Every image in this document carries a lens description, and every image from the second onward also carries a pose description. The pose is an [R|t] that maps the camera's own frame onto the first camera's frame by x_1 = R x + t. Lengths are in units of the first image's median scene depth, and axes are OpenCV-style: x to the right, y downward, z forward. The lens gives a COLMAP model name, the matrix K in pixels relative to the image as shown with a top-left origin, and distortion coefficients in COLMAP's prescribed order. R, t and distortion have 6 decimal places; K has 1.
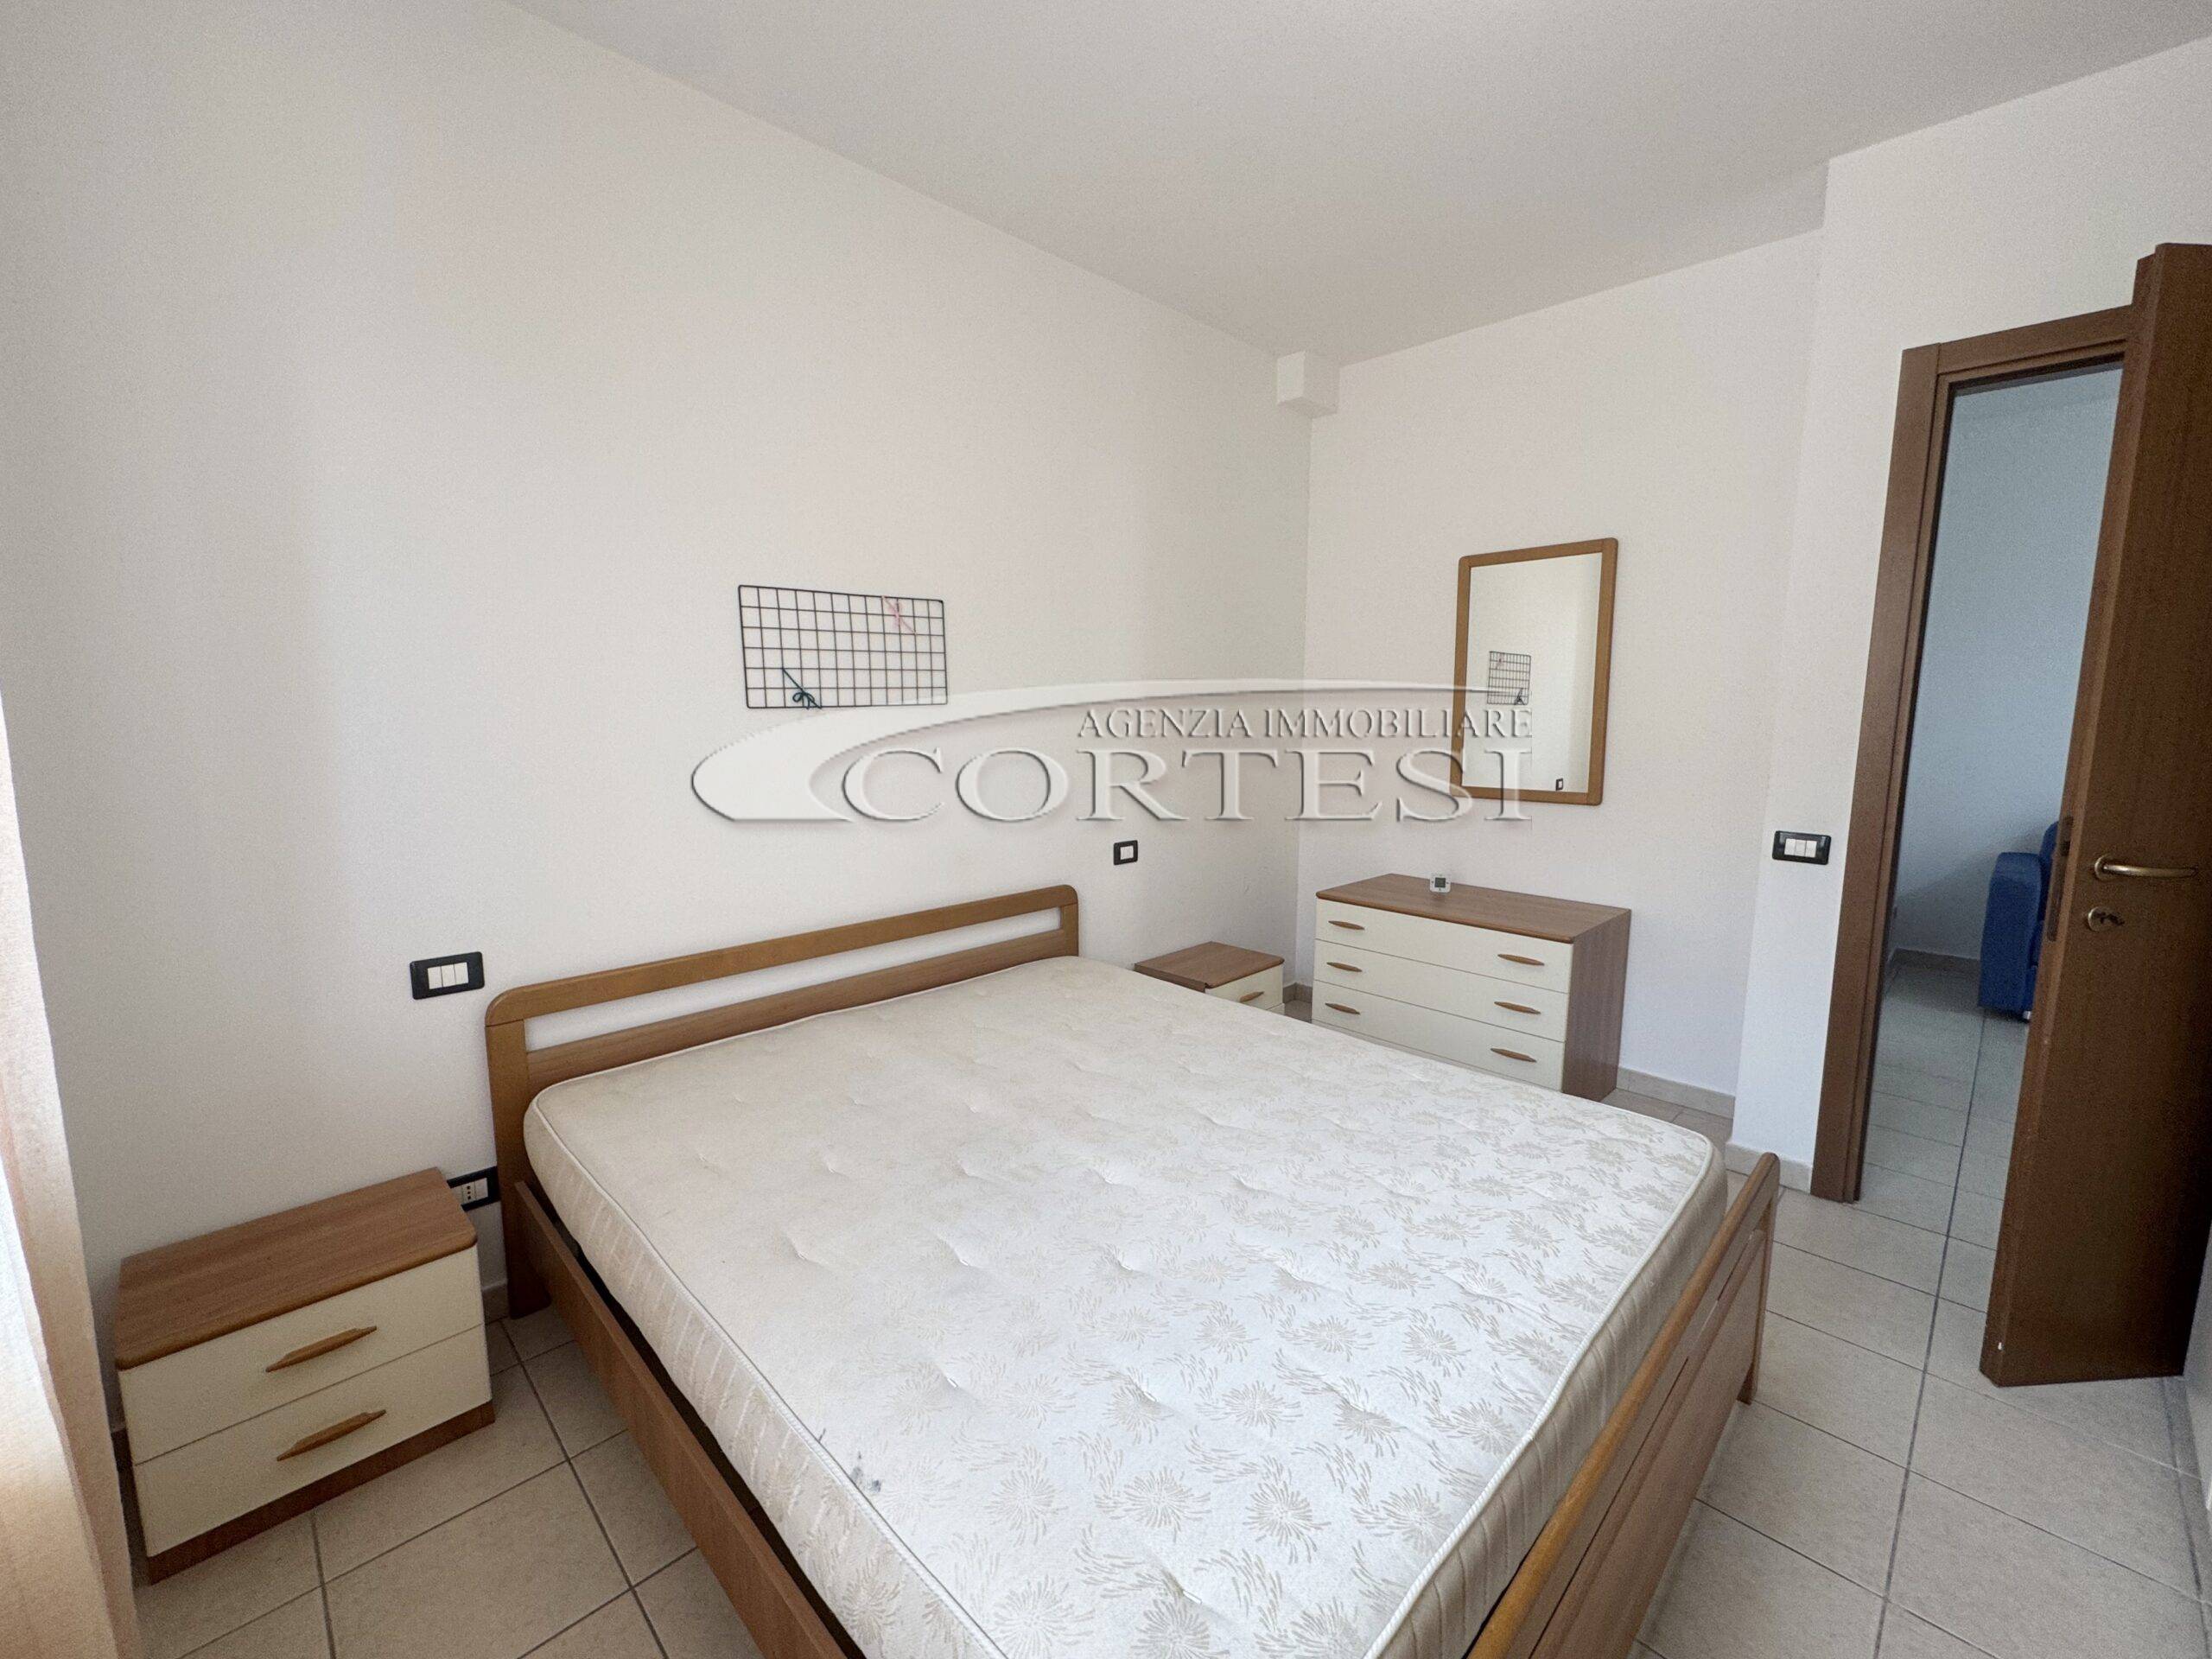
lens RADIAL K [[890.2, 0, 1095.6], [0, 890.2, 869.1], [0, 0, 1]] dist [-0.002071, -0.000303]
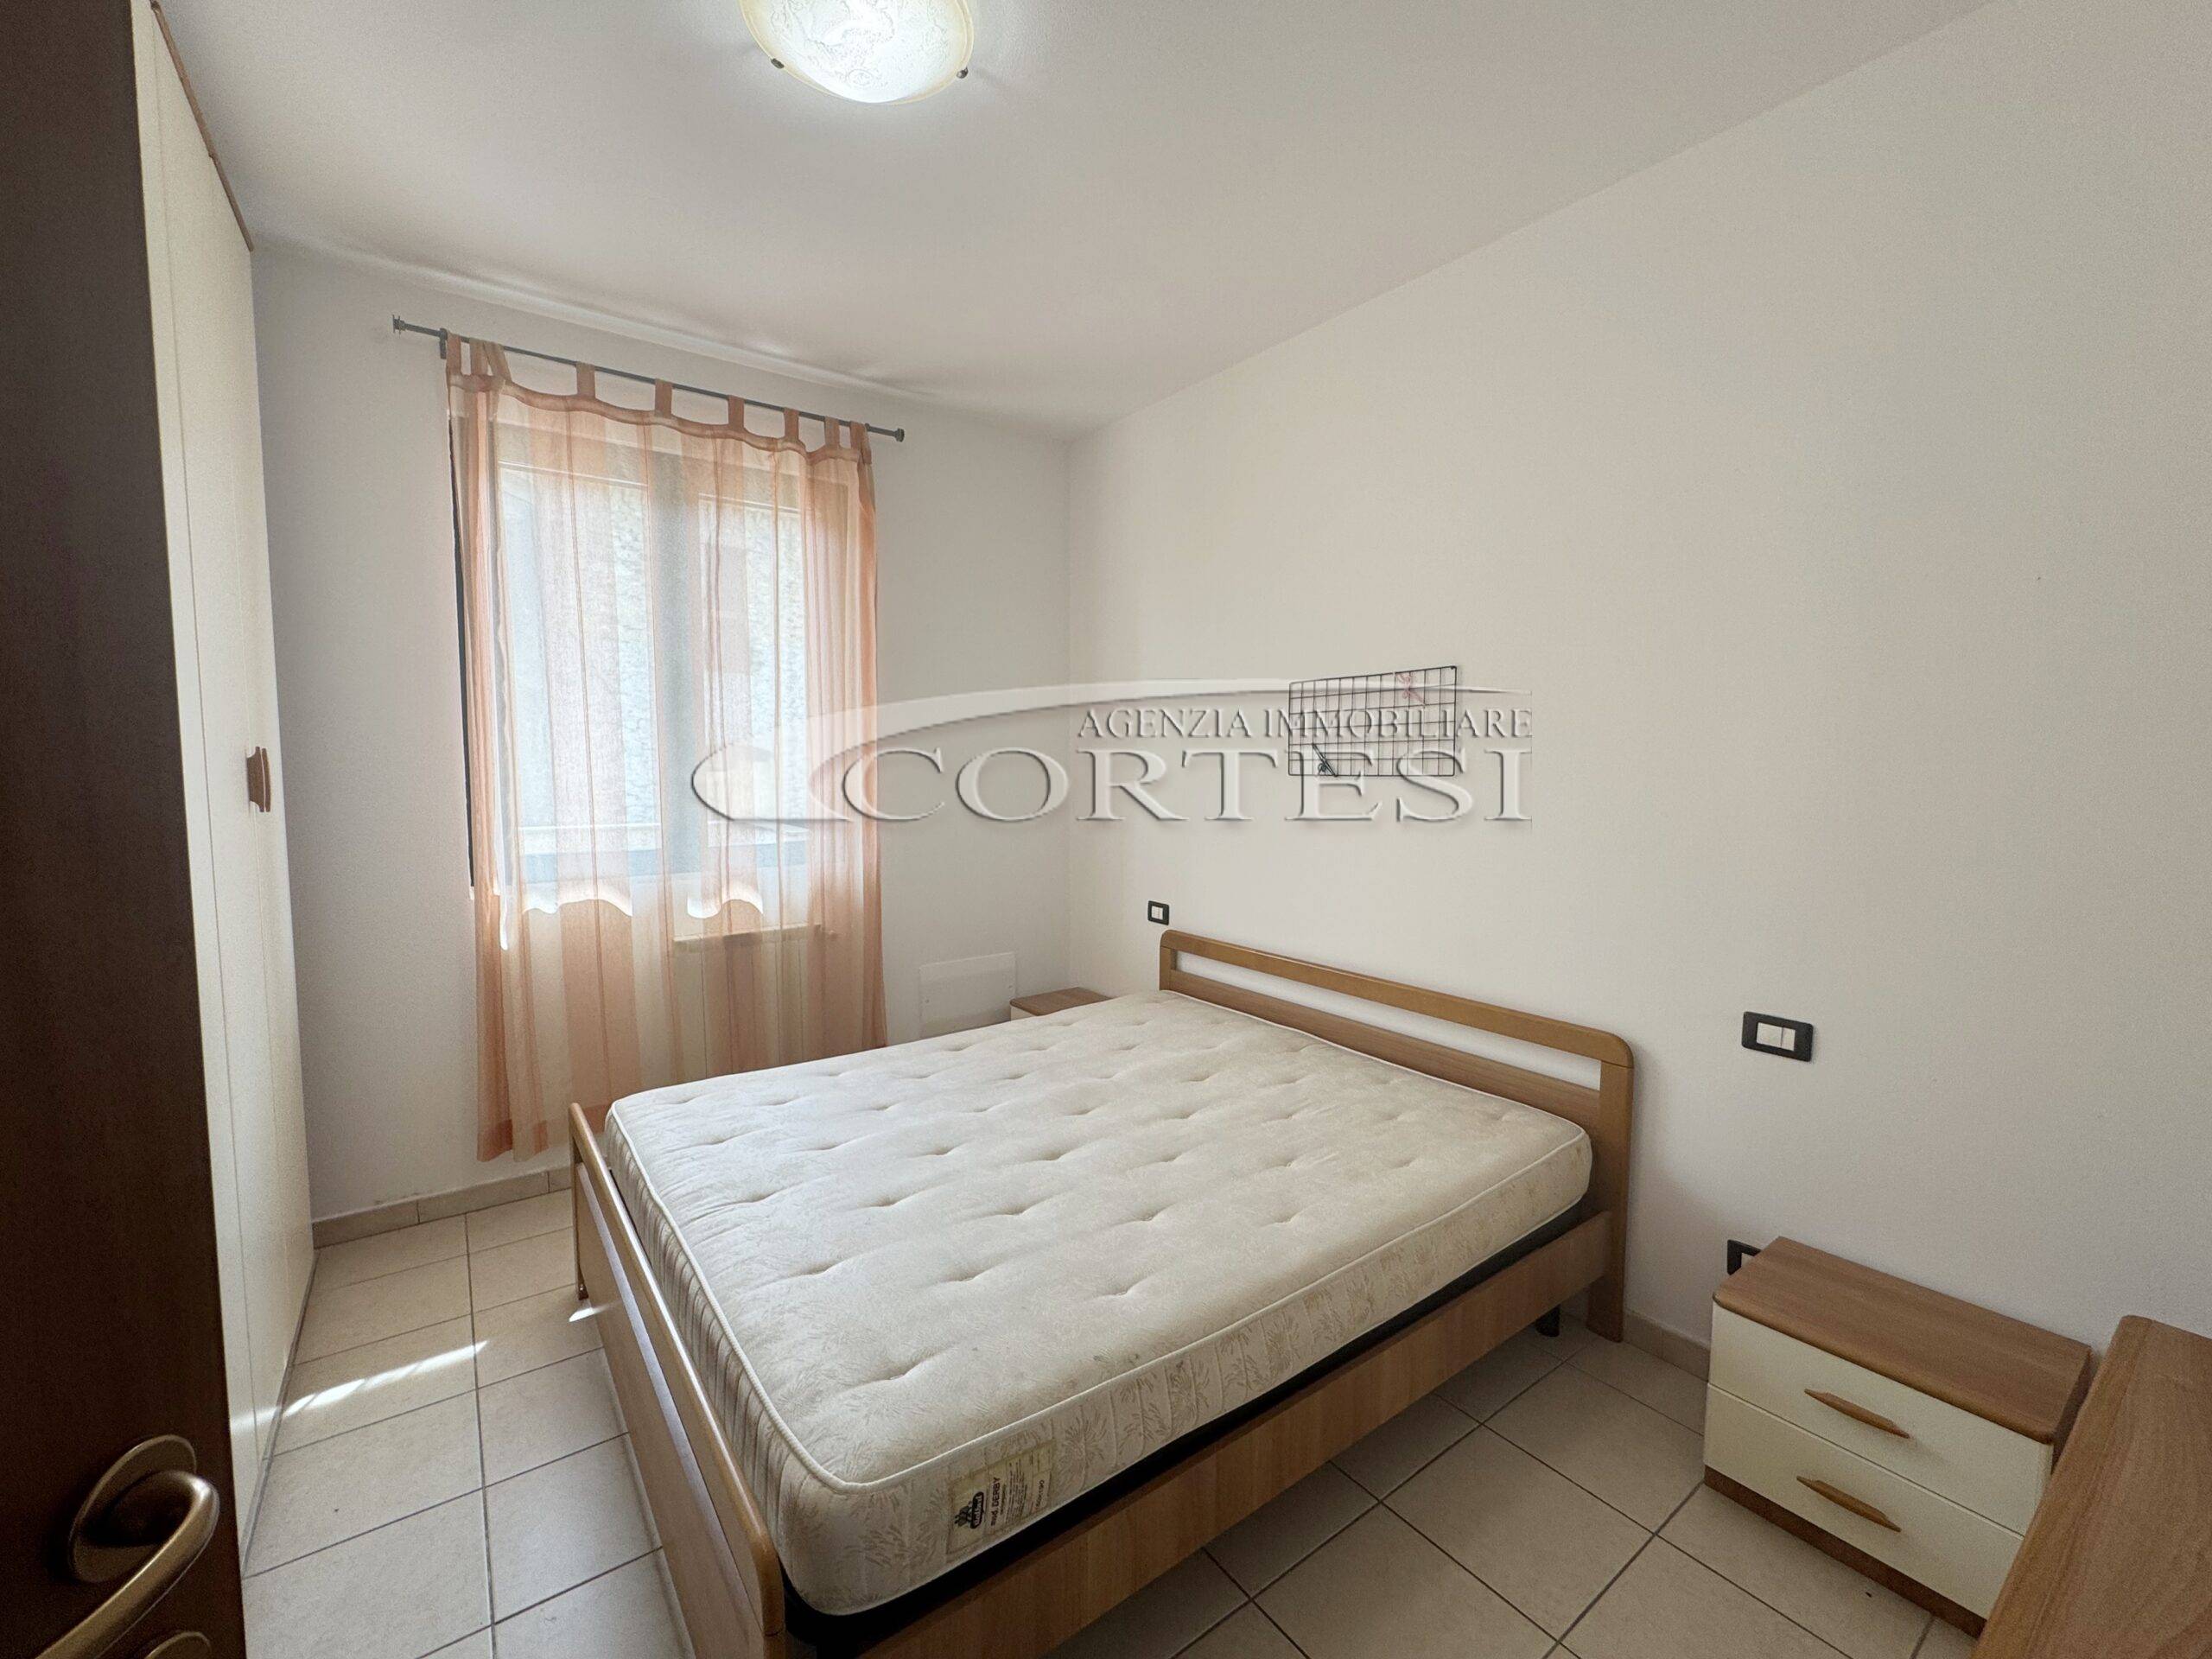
lens RADIAL K [[906.8, 0, 1101.0], [0, 906.8, 828.3], [0, 0, 1]] dist [-0.001981, -0.000320]
pose [[-0.151283, 0.071176, -0.985925, 0.841528], [-0.184157, 0.977913, 0.098856, -0.160691], [0.971185, 0.196520, -0.134834, 0.801378]]
